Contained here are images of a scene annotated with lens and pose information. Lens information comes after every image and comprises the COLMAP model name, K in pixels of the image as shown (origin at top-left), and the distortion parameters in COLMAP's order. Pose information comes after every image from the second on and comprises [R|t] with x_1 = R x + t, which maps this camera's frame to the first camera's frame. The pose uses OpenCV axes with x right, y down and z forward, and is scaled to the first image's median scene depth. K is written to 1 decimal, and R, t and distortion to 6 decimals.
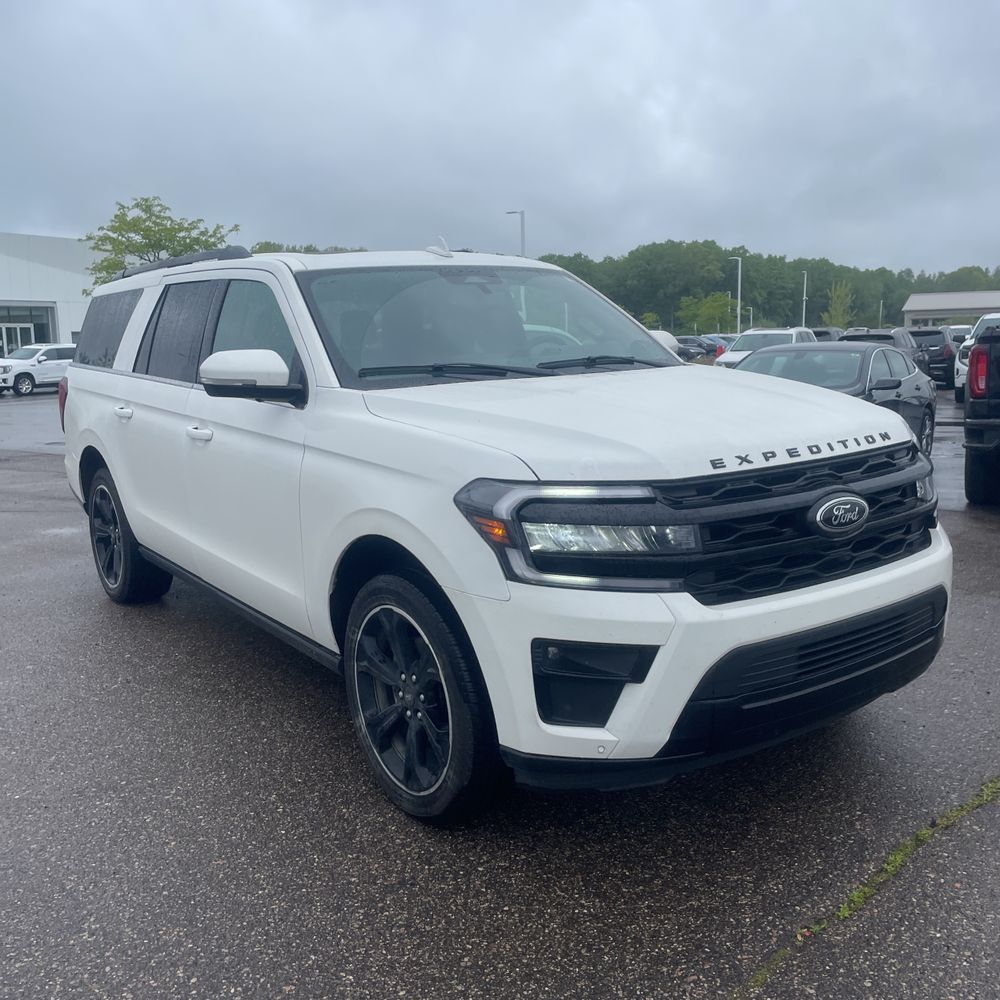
lens RADIAL K [[997.8, 0, 498.5], [0, 997.8, 482.8], [0, 0, 1]] dist [0.092746, -0.123333]
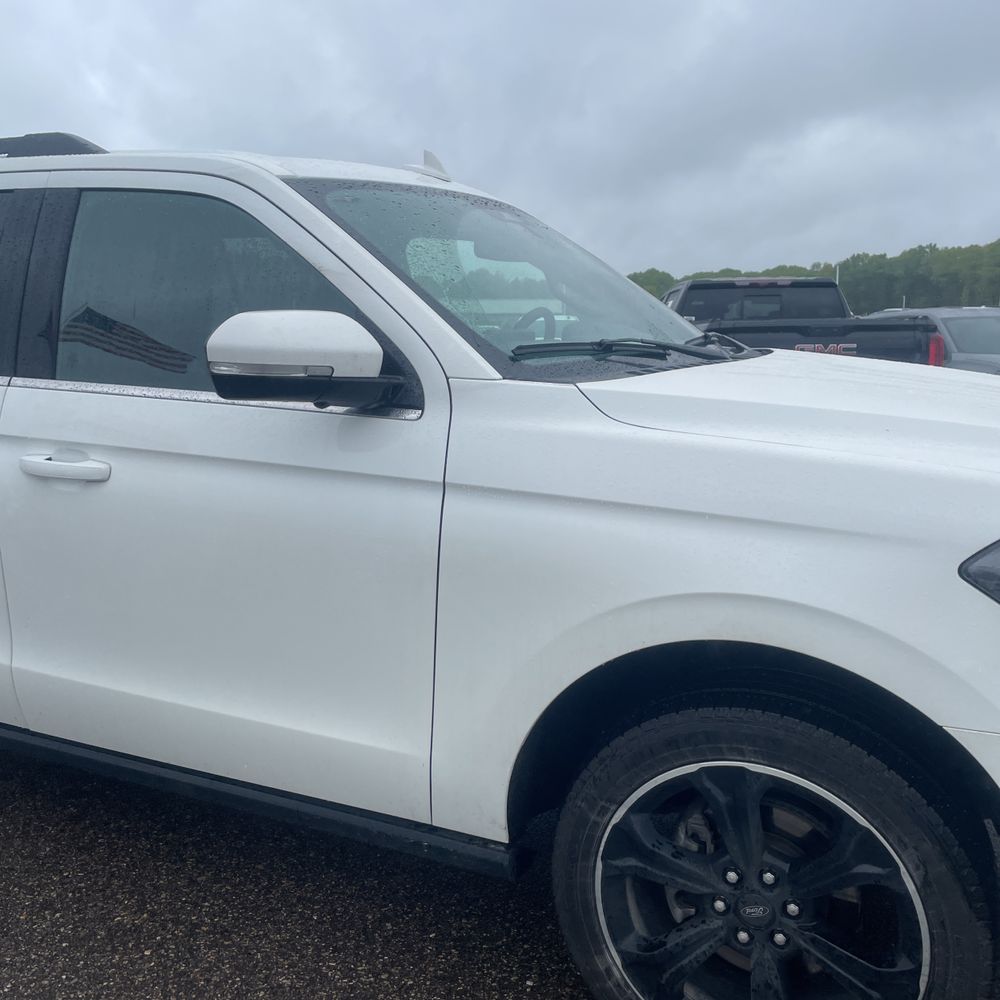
lens RADIAL K [[987.0, 0, 511.1], [0, 987.0, 481.2], [0, 0, 1]] dist [0.066476, -0.074230]
pose [[0.865058, -0.059351, 0.498149, -0.489013], [0.057022, 0.998174, 0.019905, -0.053840], [-0.498421, 0.011187, 0.866863, 0.573329]]
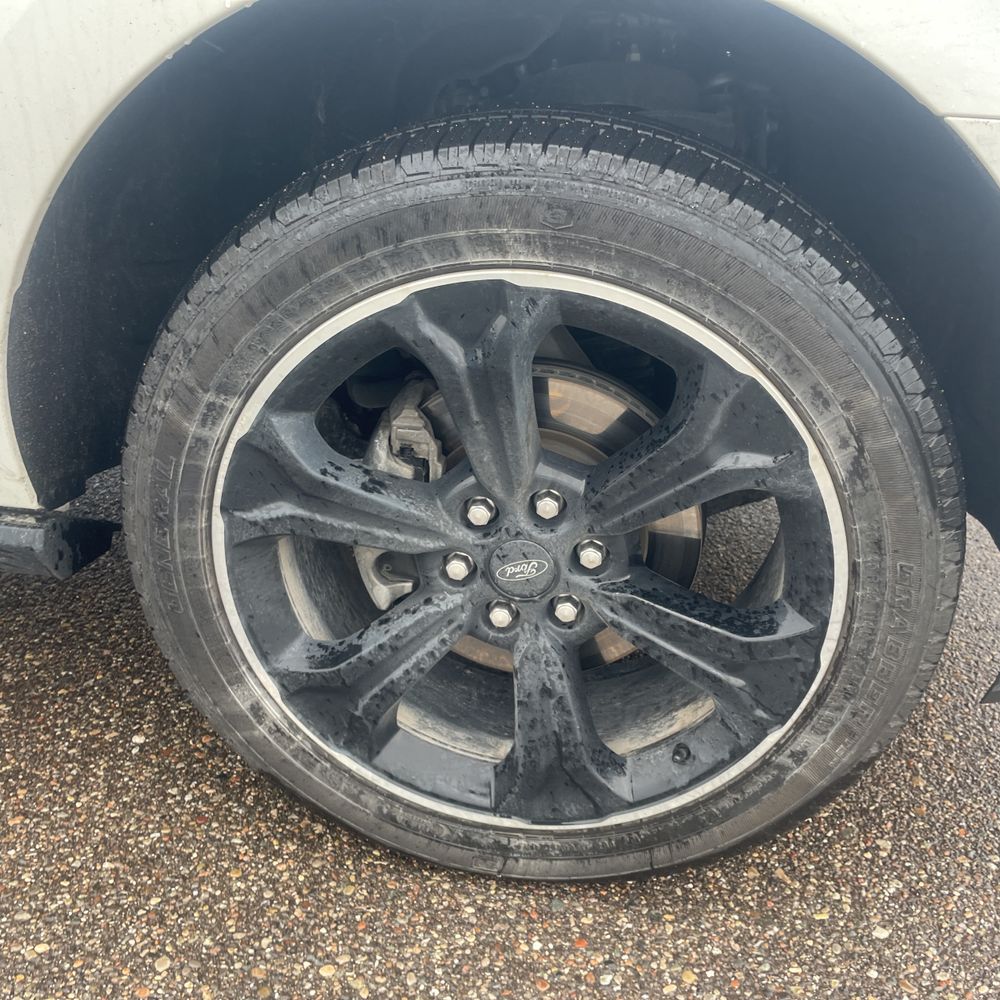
lens RADIAL K [[997.8, 0, 498.5], [0, 997.8, 482.8], [0, 0, 1]] dist [0.092746, -0.123333]
pose [[0.696729, -0.267436, 0.665617, -0.293740], [0.066906, 0.948086, 0.310895, 0.094579], [-0.714207, -0.172076, 0.678453, 0.811220]]
